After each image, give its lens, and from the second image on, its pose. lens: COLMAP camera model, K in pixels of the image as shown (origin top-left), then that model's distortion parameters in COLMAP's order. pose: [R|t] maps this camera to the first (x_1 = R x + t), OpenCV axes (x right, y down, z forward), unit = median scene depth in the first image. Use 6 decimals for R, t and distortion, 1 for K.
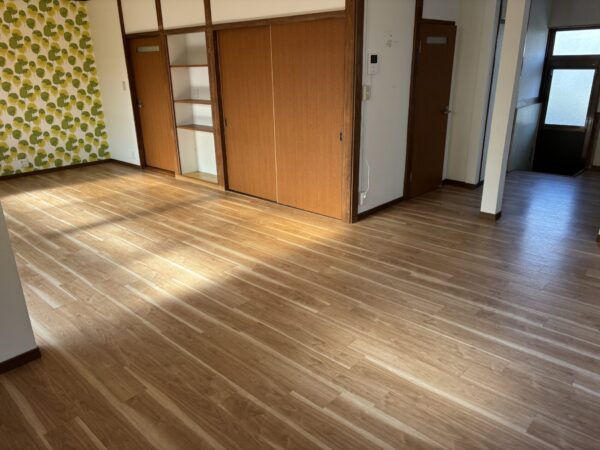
lens RADIAL K [[452.9, 0, 300.0], [0, 452.9, 225.0], [0, 0, 1]] dist [0.002681, 0.004845]
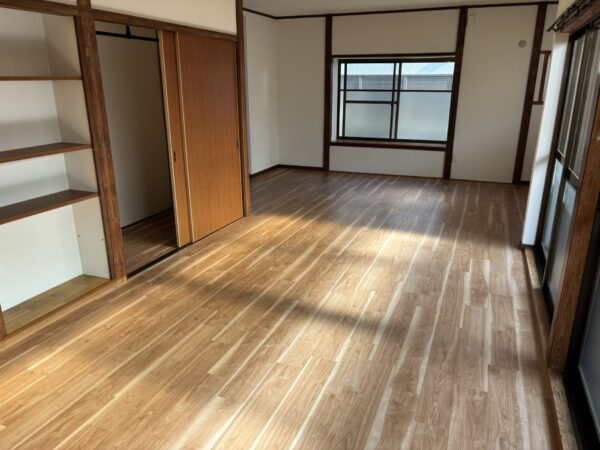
lens RADIAL K [[453.7, 0, 300.0], [0, 453.7, 225.0], [0, 0, 1]] dist [0.058760, -0.082945]
pose [[-0.349971, -0.262828, 0.899134, -1.005283], [0.320689, 0.868222, 0.378615, -0.386010], [-0.880158, 0.420847, -0.219567, 1.151639]]
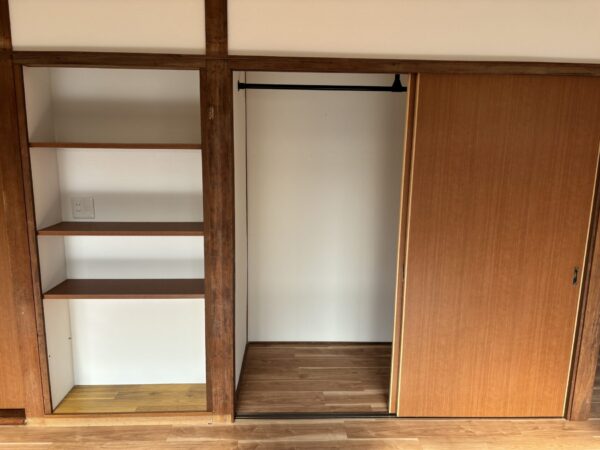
lens RADIAL K [[453.7, 0, 300.0], [0, 453.7, 225.0], [0, 0, 1]] dist [0.058760, -0.082945]
pose [[0.710576, -0.095822, 0.697065, -0.529765], [0.210356, 0.974305, -0.080501, -0.273528], [-0.671440, 0.203834, 0.712475, 0.782520]]
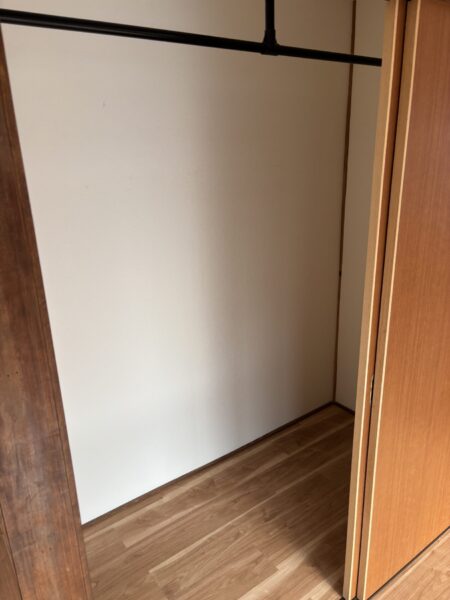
lens RADIAL K [[453.7, 0, 225.0], [0, 453.7, 300.0], [0, 0, 1]] dist [0.058760, -0.082945]
pose [[0.187675, -0.292396, 0.937701, -0.356590], [0.352598, 0.911088, 0.213527, -0.391422], [-0.916762, 0.290558, 0.274087, 1.086706]]
